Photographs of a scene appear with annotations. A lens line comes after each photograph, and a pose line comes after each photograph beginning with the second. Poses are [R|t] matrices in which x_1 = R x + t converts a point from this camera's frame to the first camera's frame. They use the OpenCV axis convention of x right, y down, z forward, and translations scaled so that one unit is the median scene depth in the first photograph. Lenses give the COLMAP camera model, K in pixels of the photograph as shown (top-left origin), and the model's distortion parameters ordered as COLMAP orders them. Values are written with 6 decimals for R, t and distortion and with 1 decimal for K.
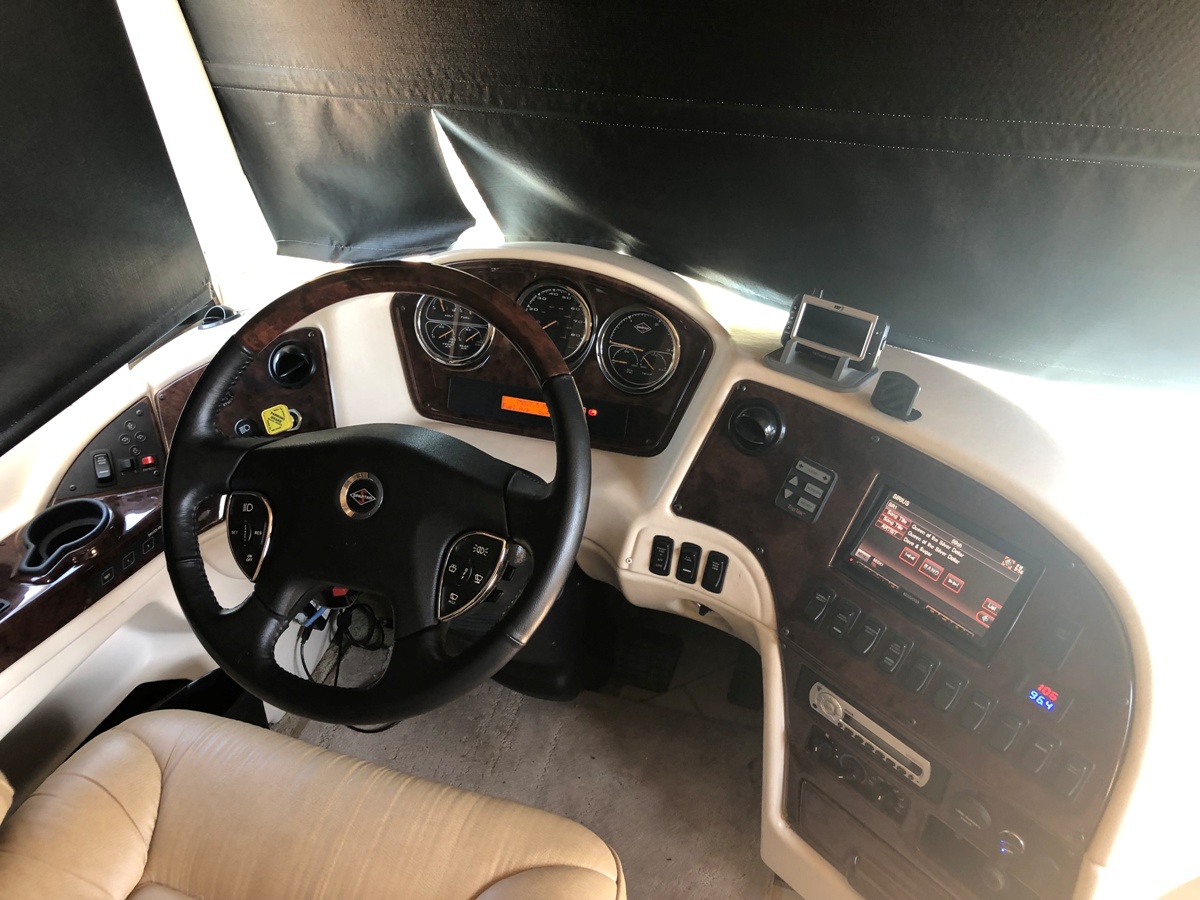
lens RADIAL K [[1008.0, 0, 602.8], [0, 1008.0, 449.5], [0, 0, 1]] dist [0.002155, -0.001406]
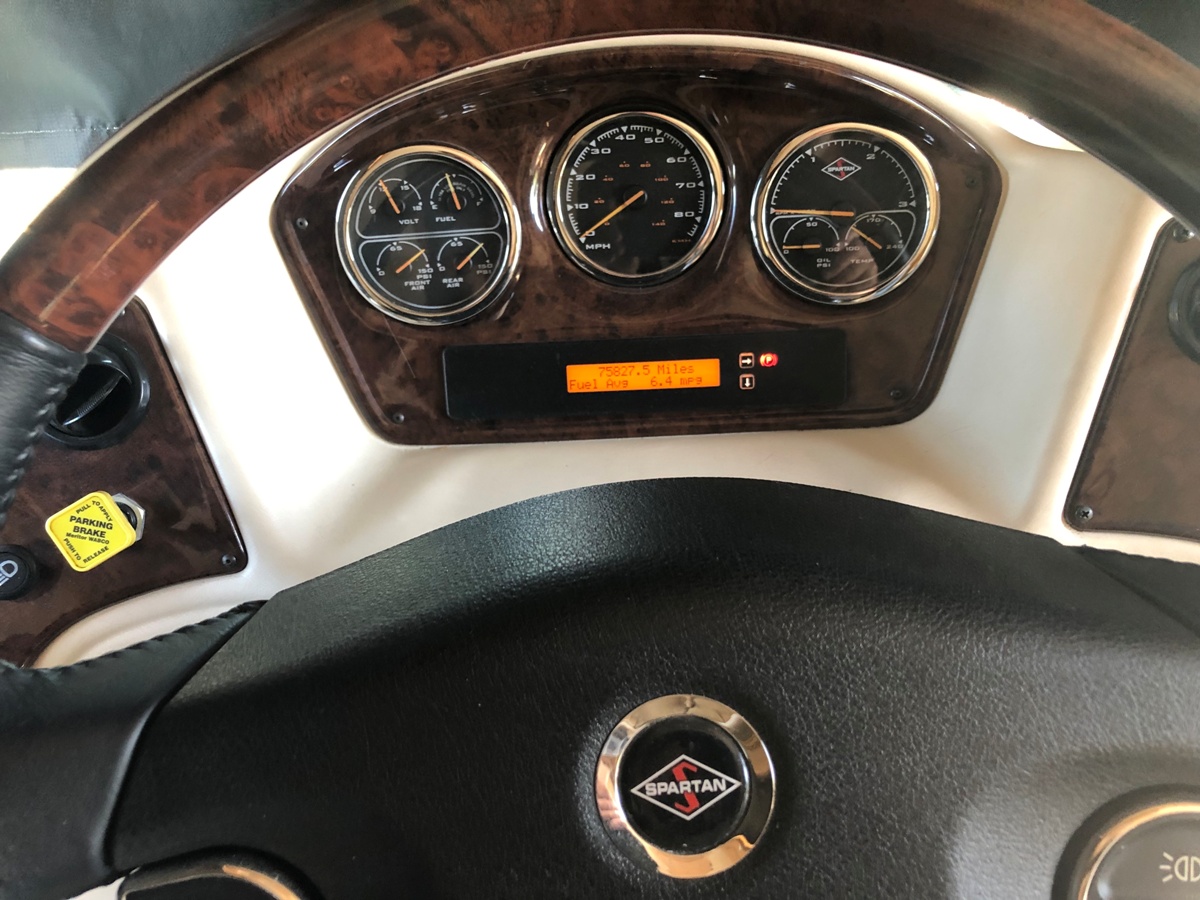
lens RADIAL K [[1008.0, 0, 596.4], [0, 1008.0, 451.9], [0, 0, 1]] dist [0.002155, -0.001406]
pose [[0.939363, -0.221867, 0.261479, -0.223183], [0.209250, 0.974942, 0.075516, -0.046810], [-0.271682, -0.016222, 0.962250, 0.538699]]
